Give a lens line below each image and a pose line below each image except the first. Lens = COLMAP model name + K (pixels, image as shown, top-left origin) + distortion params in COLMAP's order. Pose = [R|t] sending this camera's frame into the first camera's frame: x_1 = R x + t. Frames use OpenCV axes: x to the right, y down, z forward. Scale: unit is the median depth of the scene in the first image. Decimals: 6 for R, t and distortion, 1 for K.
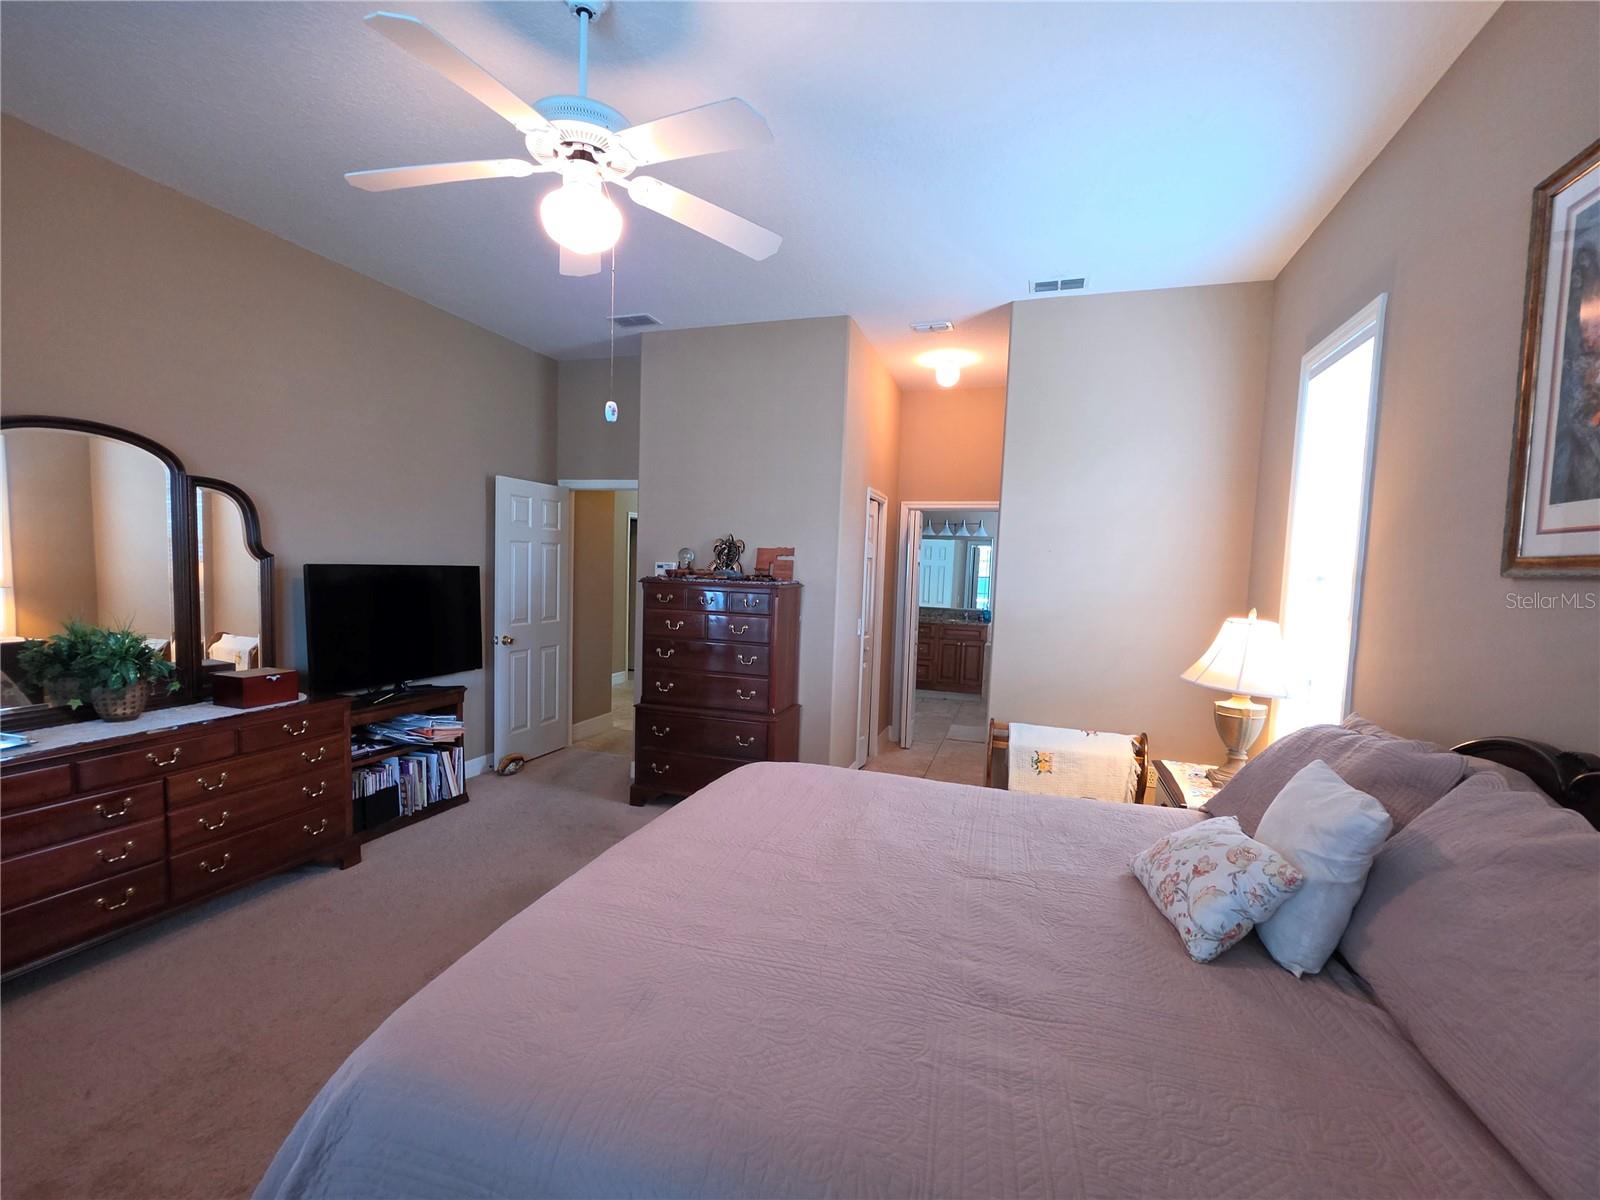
lens RADIAL K [[714.2, 0, 791.1], [0, 714.2, 607.8], [0, 0, 1]] dist [0.000177, 0.001268]
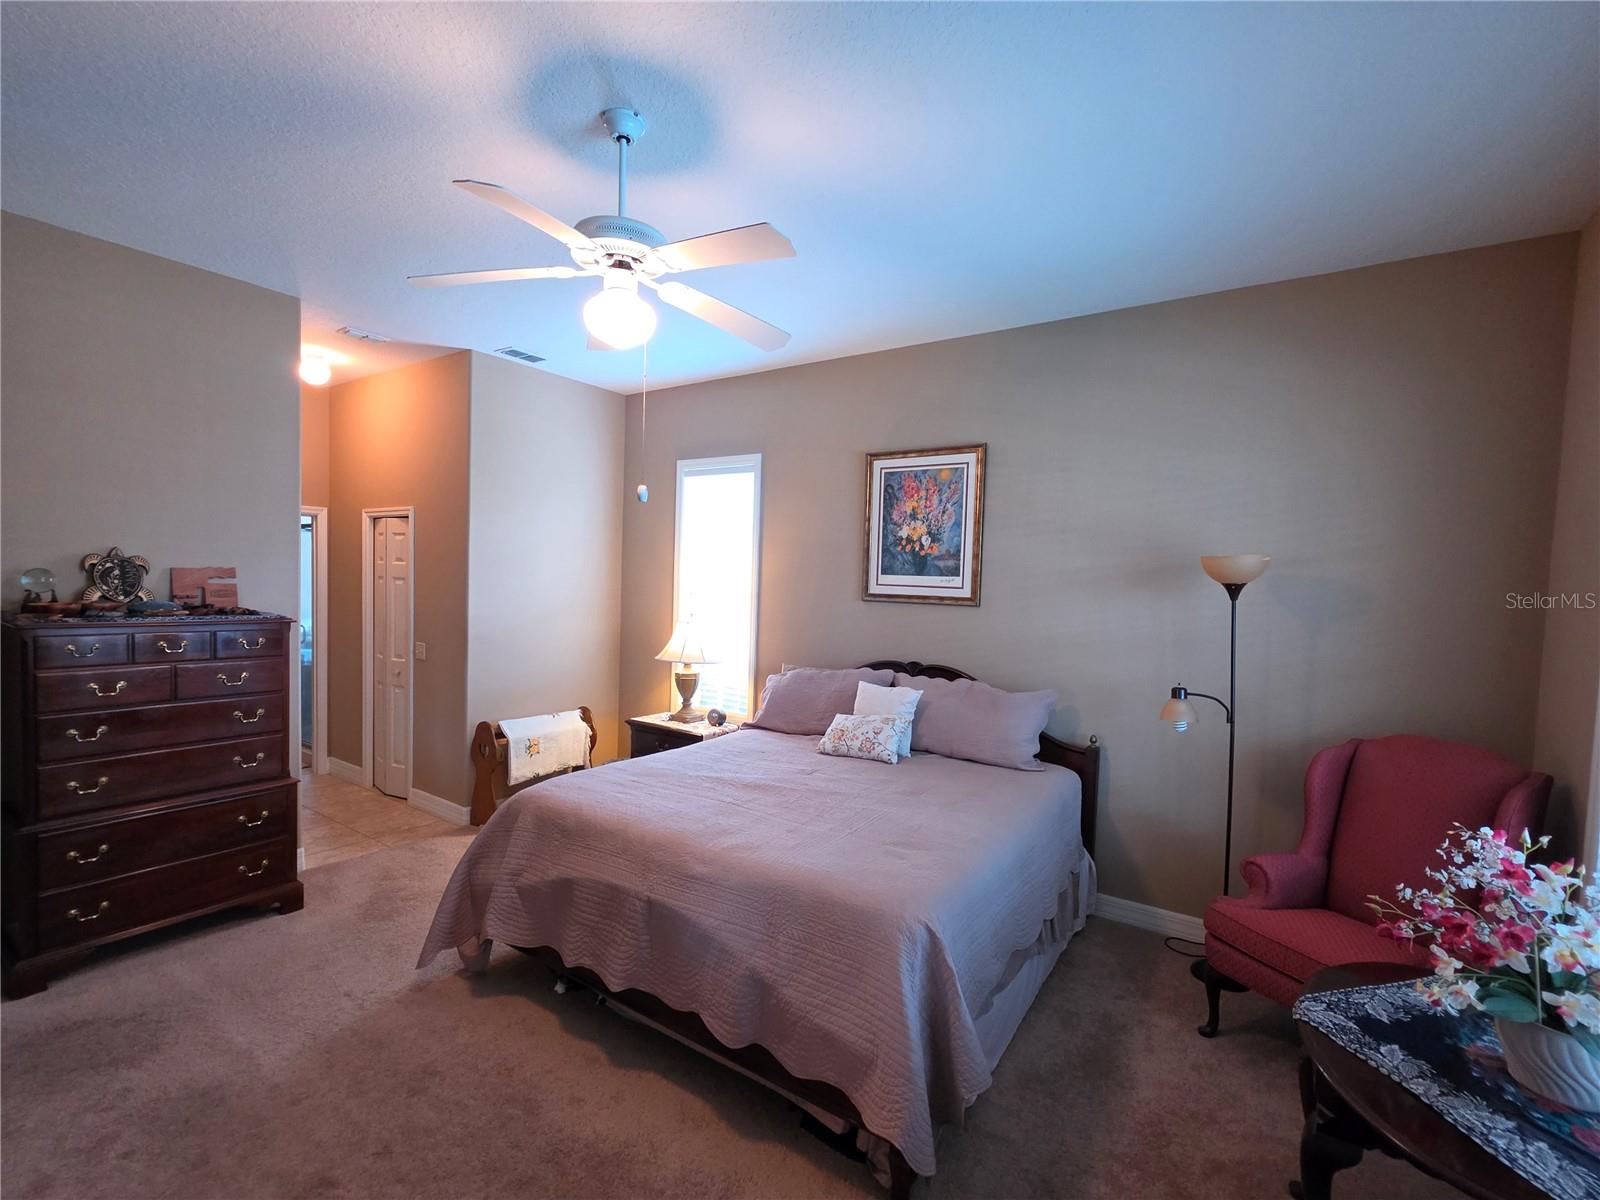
lens RADIAL K [[714.2, 0, 784.5], [0, 714.2, 604.5], [0, 0, 1]] dist [0.000177, 0.001268]
pose [[0.295381, -0.056991, 0.953678, -0.671698], [0.035193, 0.998191, 0.048750, -0.071168], [-0.954731, 0.019163, 0.296852, 0.217880]]
